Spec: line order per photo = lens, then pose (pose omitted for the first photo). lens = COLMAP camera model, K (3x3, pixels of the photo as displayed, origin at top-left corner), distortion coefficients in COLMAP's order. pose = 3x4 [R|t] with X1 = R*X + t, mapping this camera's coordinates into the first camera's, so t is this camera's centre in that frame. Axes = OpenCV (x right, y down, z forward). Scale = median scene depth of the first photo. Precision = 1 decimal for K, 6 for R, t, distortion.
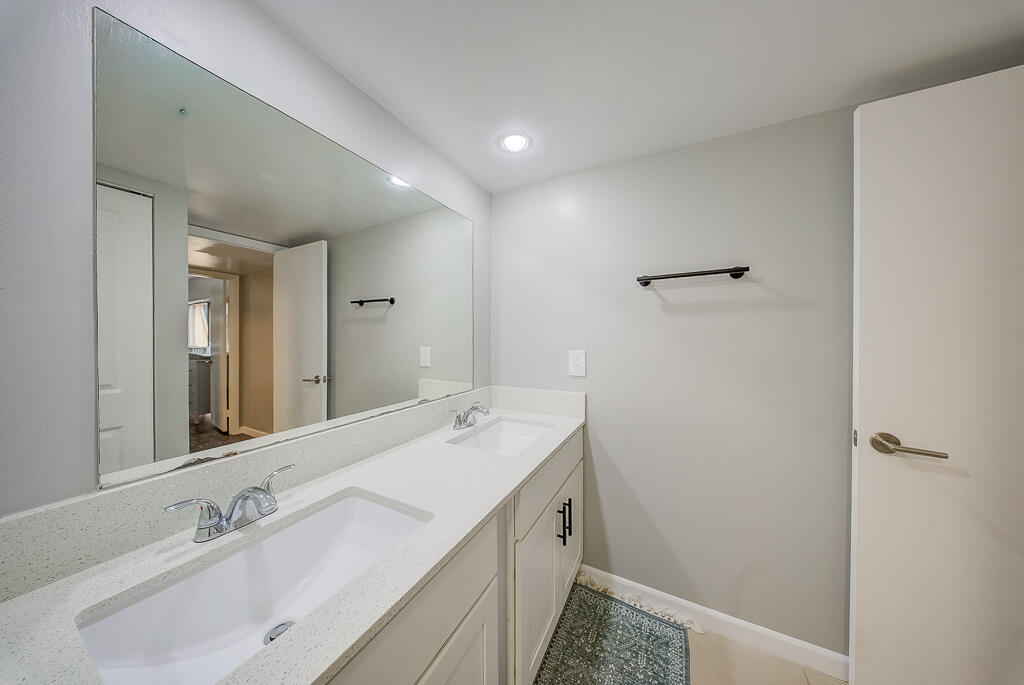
lens RADIAL K [[304.7, 0, 511.0], [0, 304.7, 330.9], [0, 0, 1]] dist [0.000230, -0.002122]
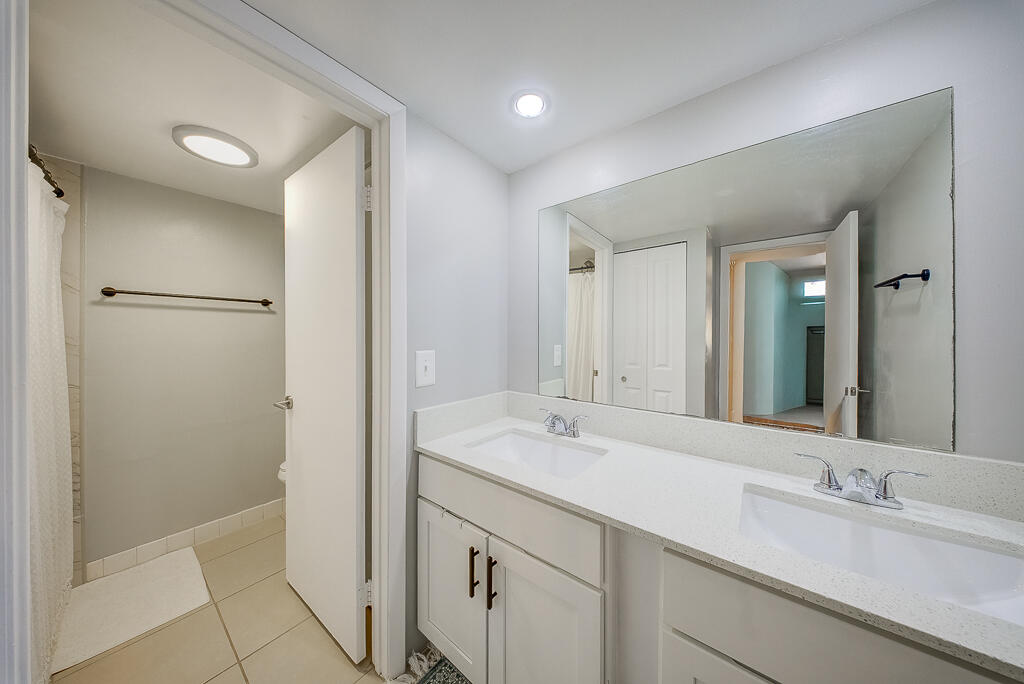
lens RADIAL K [[310.0, 0, 521.4], [0, 310.0, 342.3], [0, 0, 1]] dist [-0.000151, -0.002393]
pose [[-0.185317, 0.022005, -0.982432, 0.560517], [0.020460, 0.999619, 0.018531, 0.005340], [0.982466, -0.016666, -0.185696, 0.576419]]
